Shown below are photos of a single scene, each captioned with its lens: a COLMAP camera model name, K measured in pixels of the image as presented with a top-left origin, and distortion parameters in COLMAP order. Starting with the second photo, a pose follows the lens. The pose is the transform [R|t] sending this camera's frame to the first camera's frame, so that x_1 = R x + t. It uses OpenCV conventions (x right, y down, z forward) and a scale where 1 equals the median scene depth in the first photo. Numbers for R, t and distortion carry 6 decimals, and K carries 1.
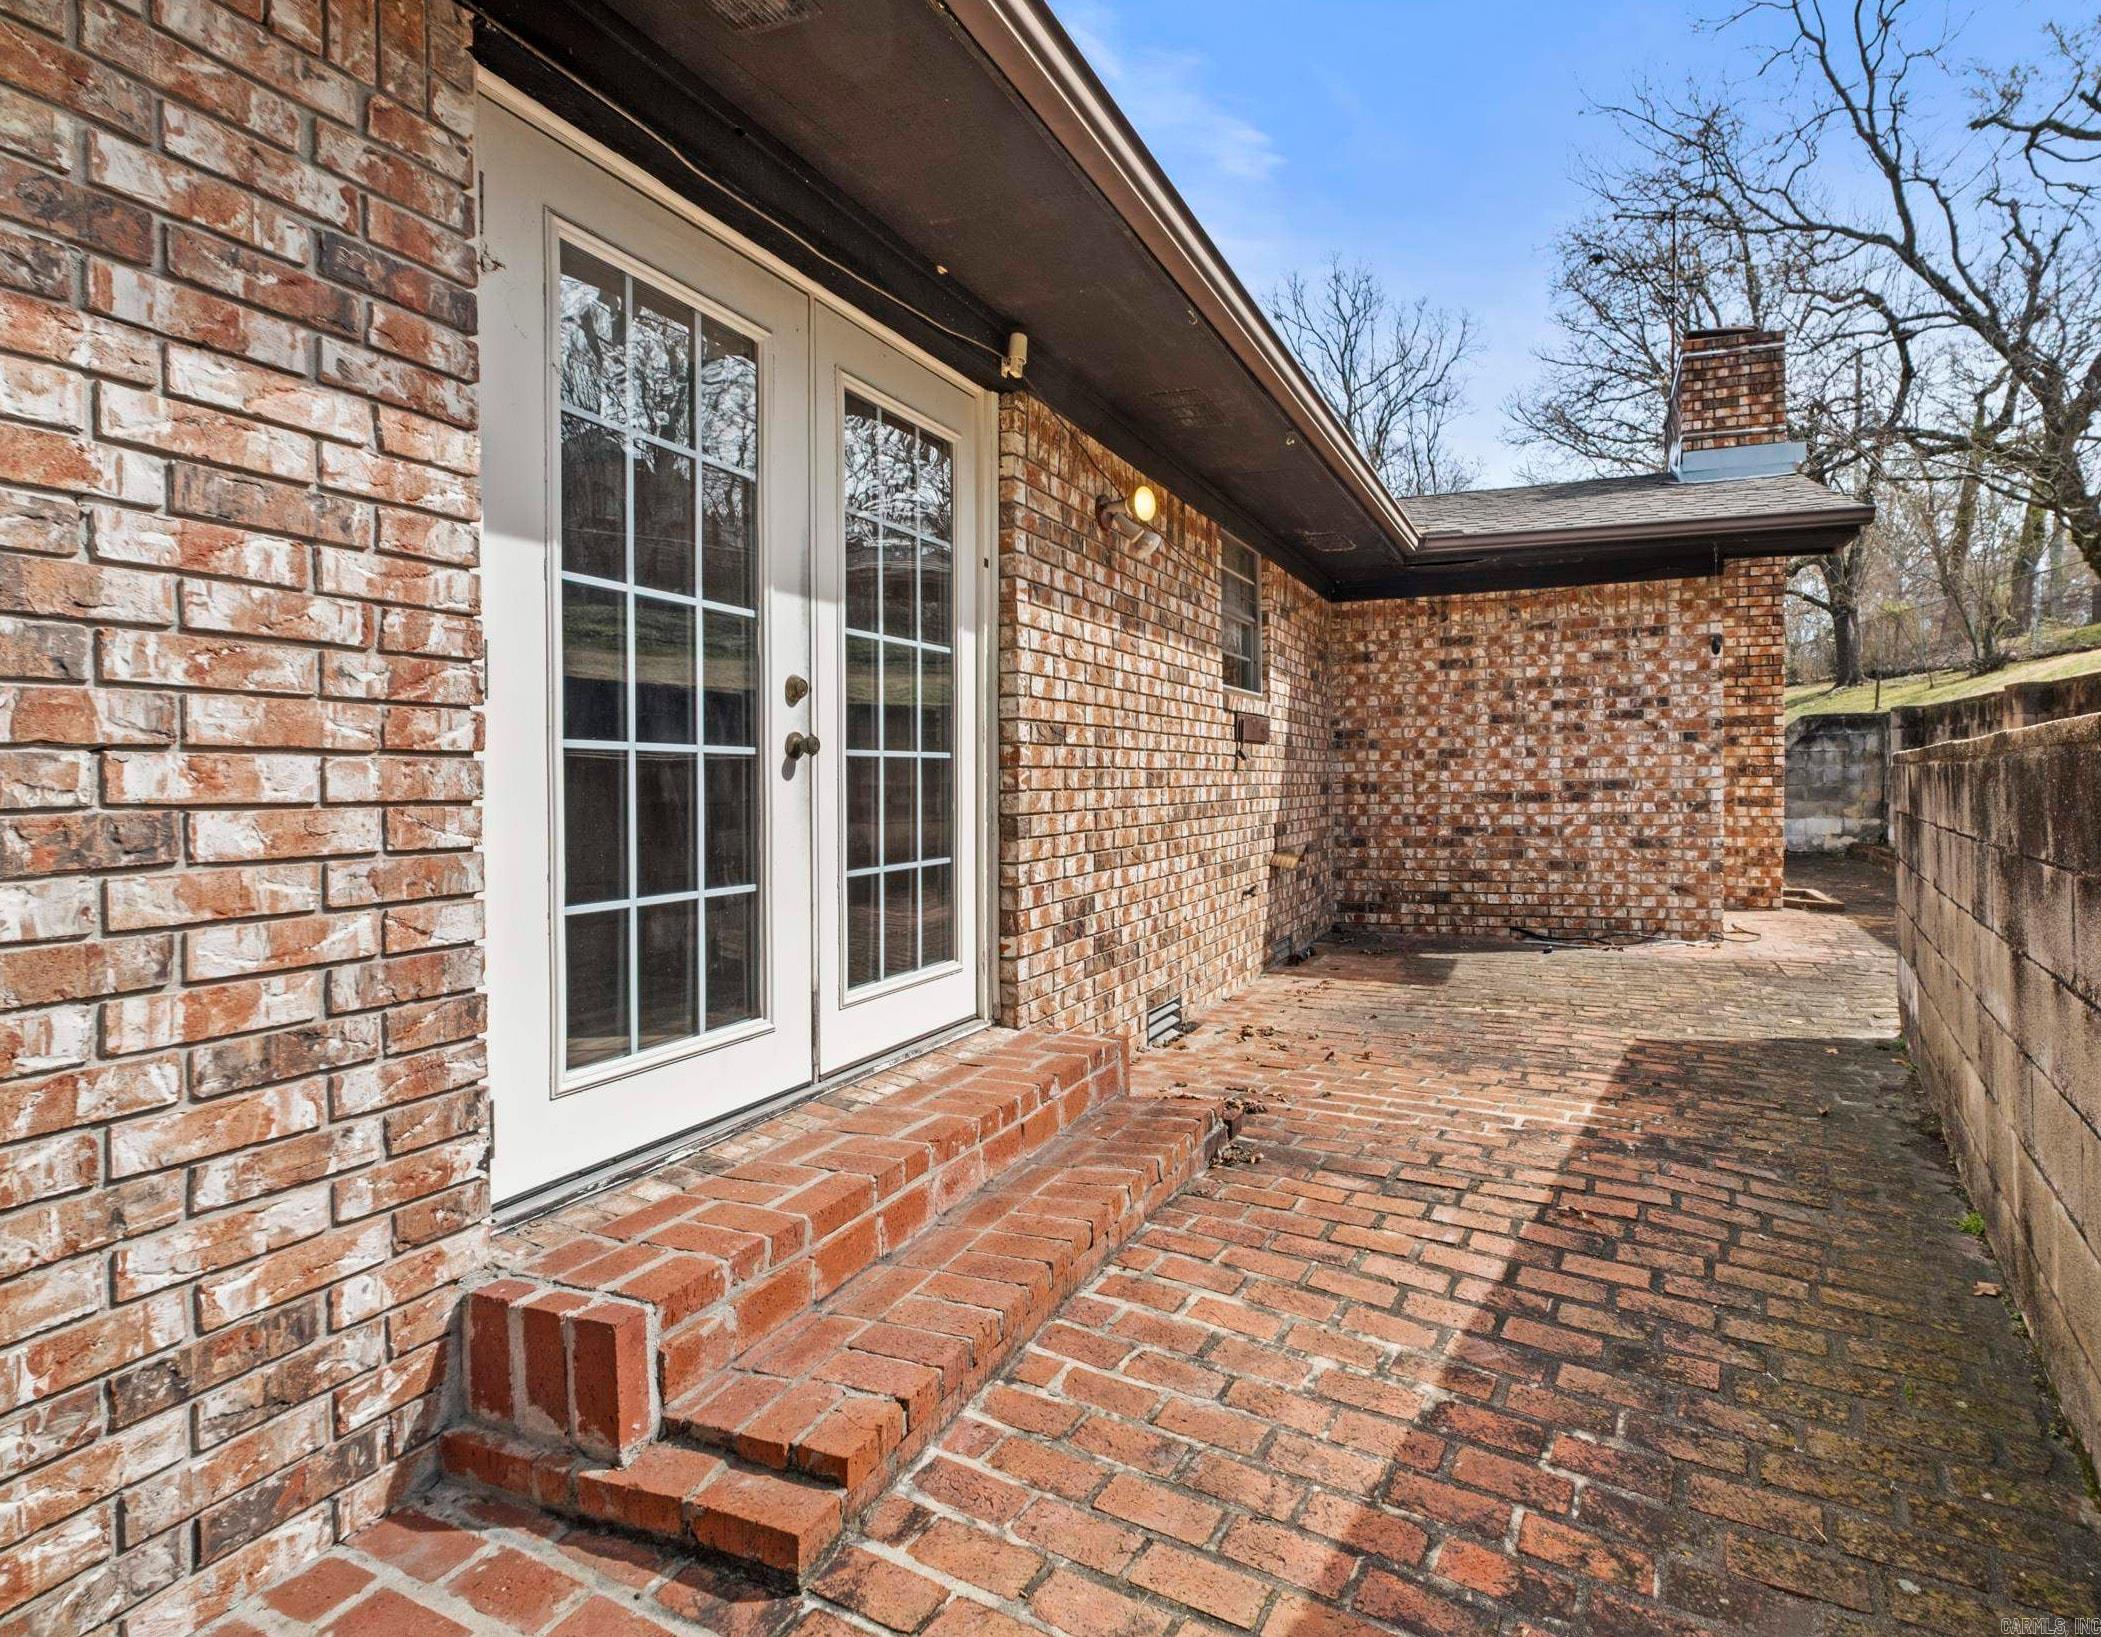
lens RADIAL K [[1047.0, 0, 1050.5], [0, 1047.0, 818.5], [0, 0, 1]] dist [-0.003204, -0.001188]
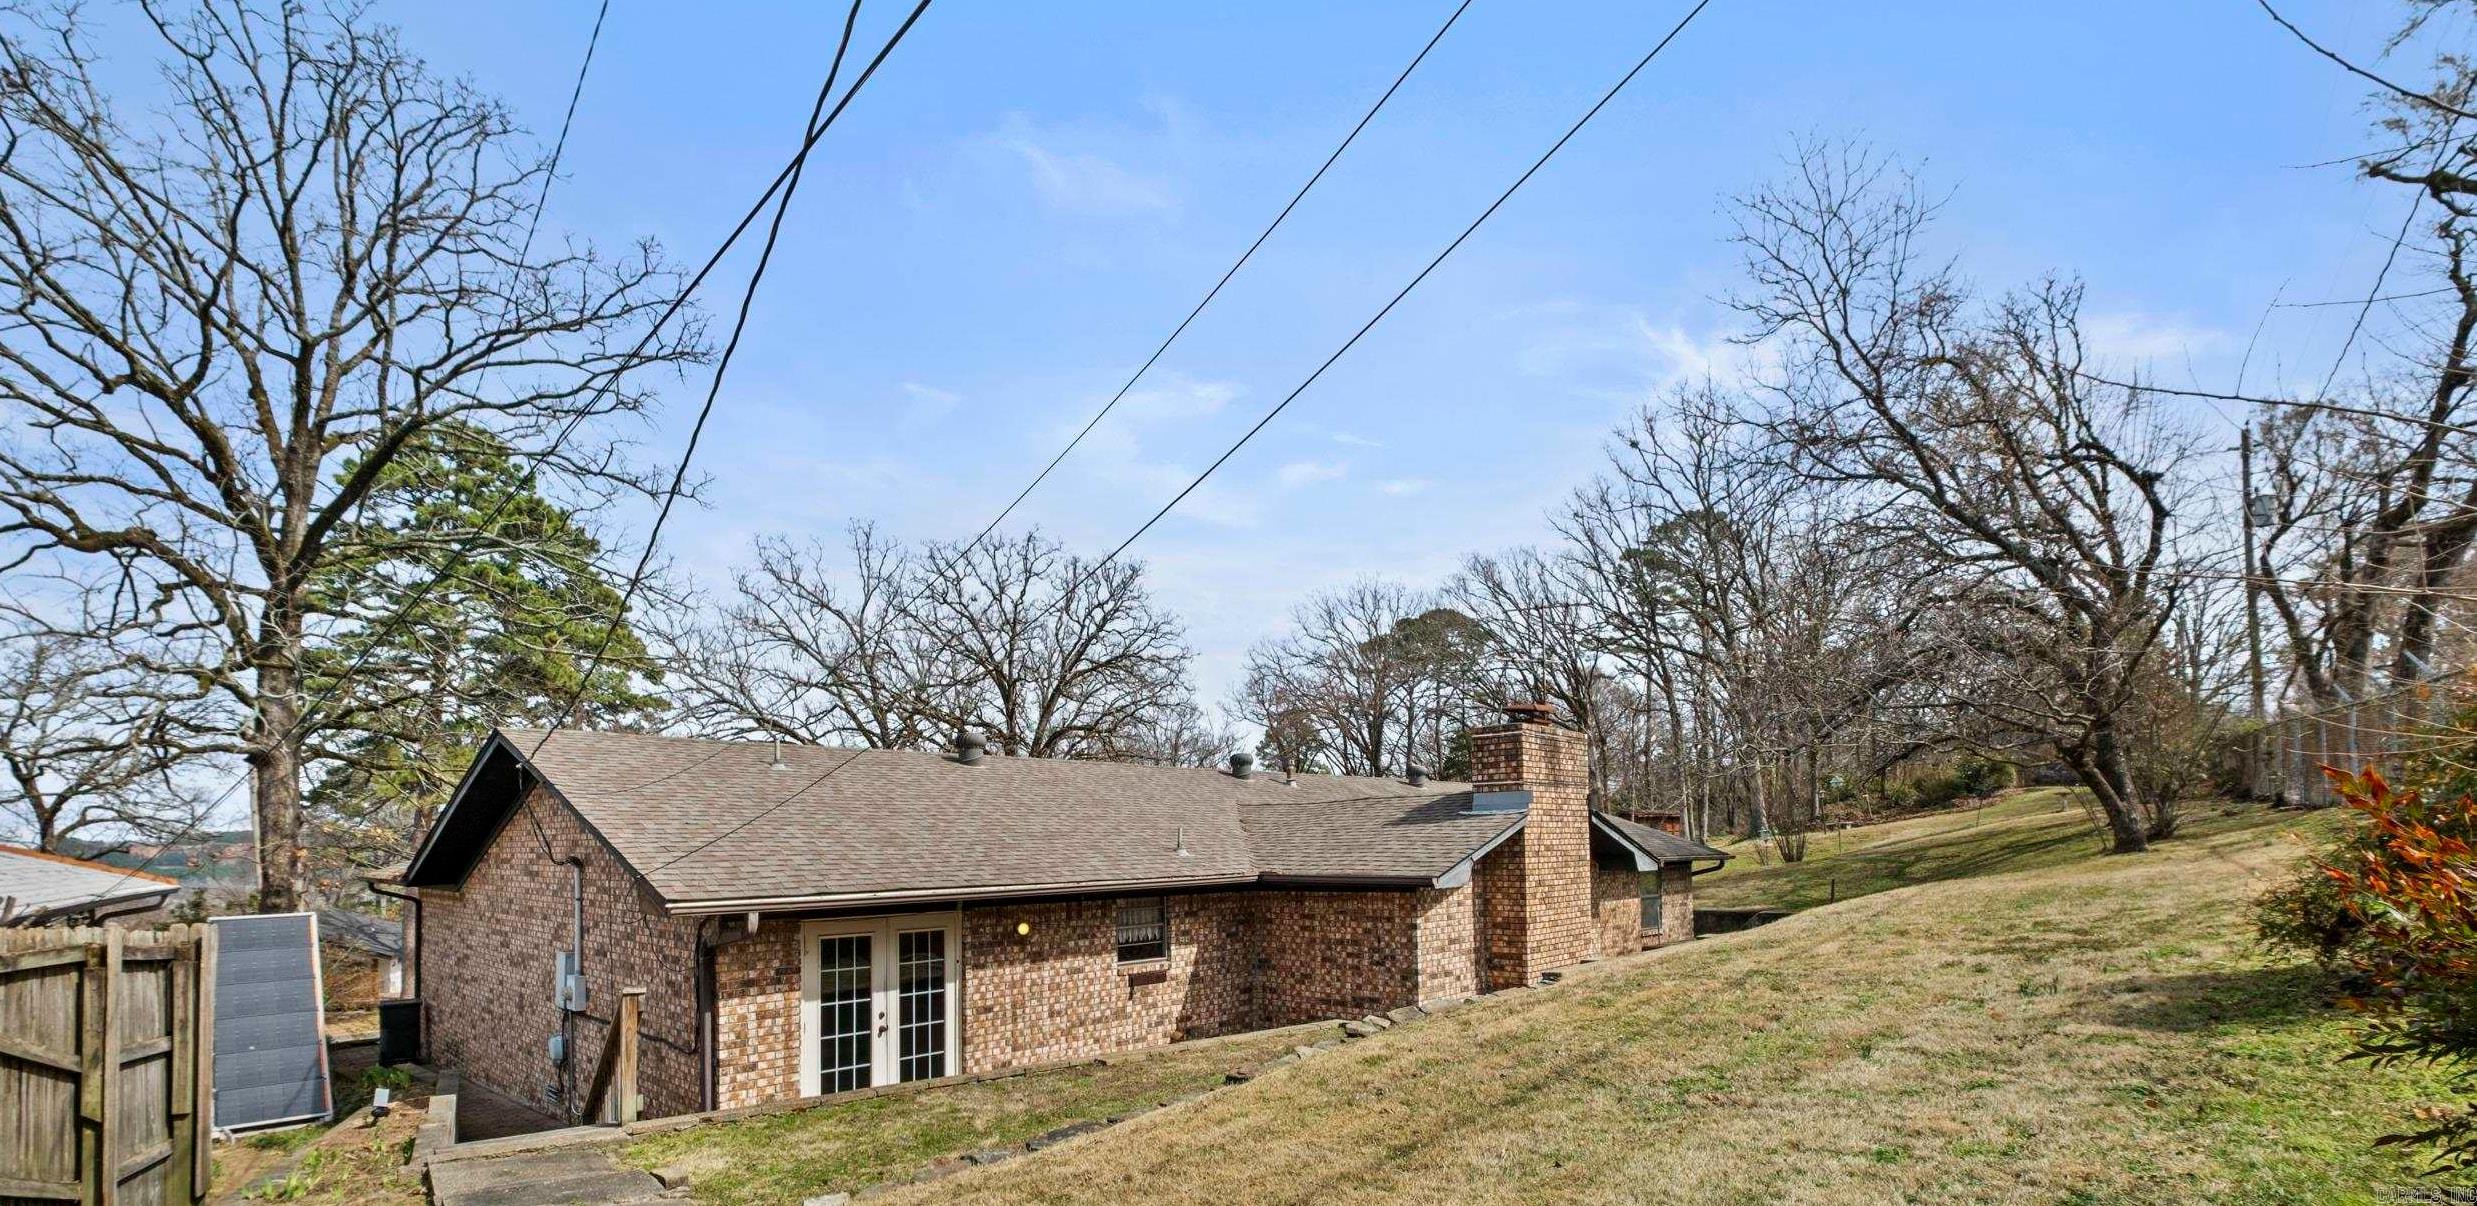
lens RADIAL K [[1541.9, 0, 1238.5], [0, 1541.9, 603.0], [0, 0, 1]] dist [-0.000760, -0.000559]
pose [[0.878489, -0.055458, -0.474532, 2.952113], [0.013555, 0.995733, -0.091276, -0.868423], [0.477570, 0.073753, 0.875493, -2.810188]]
